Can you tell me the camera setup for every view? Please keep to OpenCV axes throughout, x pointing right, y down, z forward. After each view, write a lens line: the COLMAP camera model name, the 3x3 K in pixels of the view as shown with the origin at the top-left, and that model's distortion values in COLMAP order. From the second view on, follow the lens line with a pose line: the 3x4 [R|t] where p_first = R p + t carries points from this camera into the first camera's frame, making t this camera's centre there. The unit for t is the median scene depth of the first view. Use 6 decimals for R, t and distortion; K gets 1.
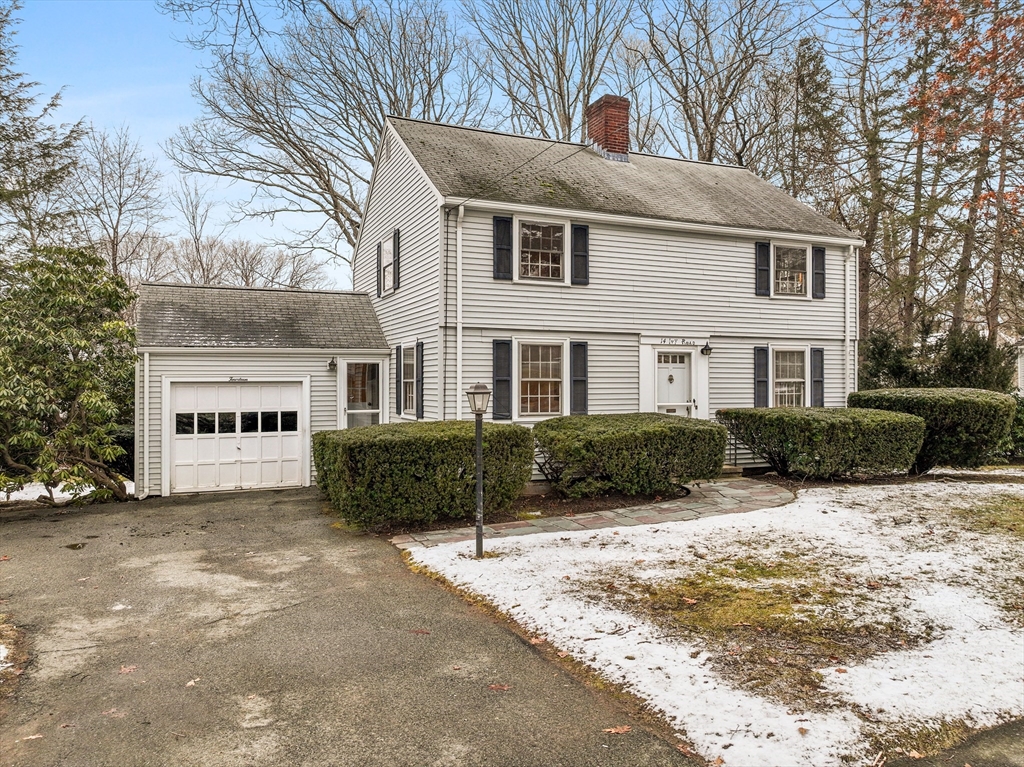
lens RADIAL K [[752.6, 0, 514.2], [0, 752.6, 385.6], [0, 0, 1]] dist [-0.006400, 0.008772]
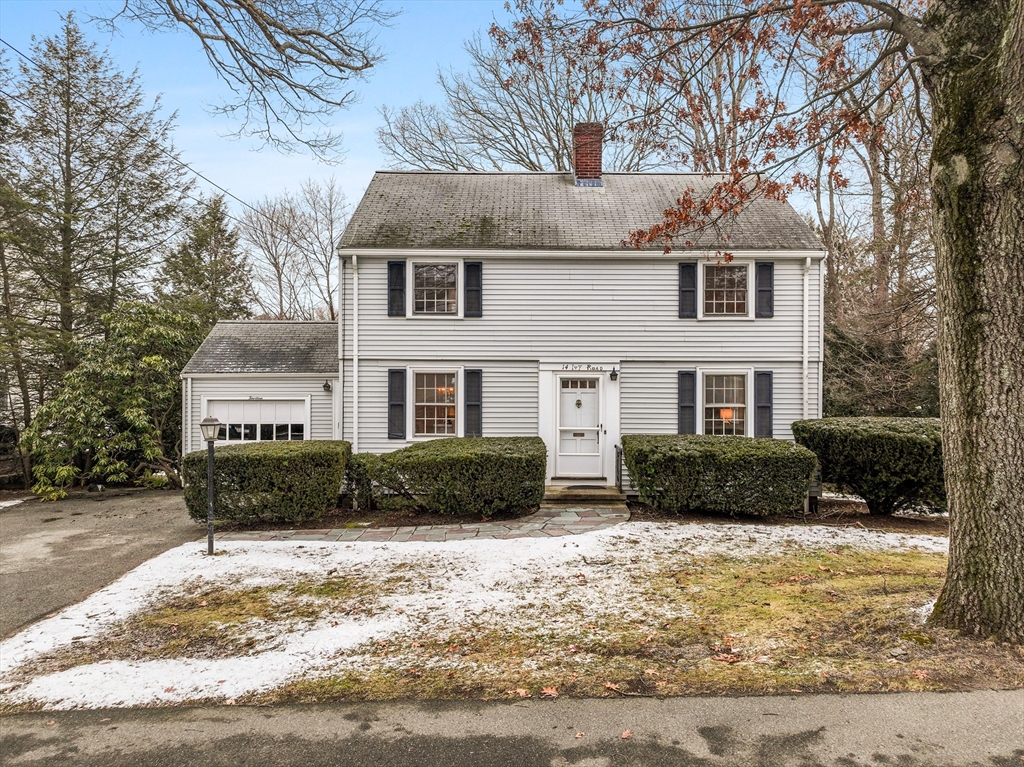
lens RADIAL K [[752.6, 0, 517.2], [0, 752.6, 380.7], [0, 0, 1]] dist [-0.006400, 0.008772]
pose [[0.913250, 0.004805, -0.407371, 0.584258], [-0.005723, 0.999983, -0.001034, -0.041098], [0.407360, 0.003275, 0.913262, 0.033766]]
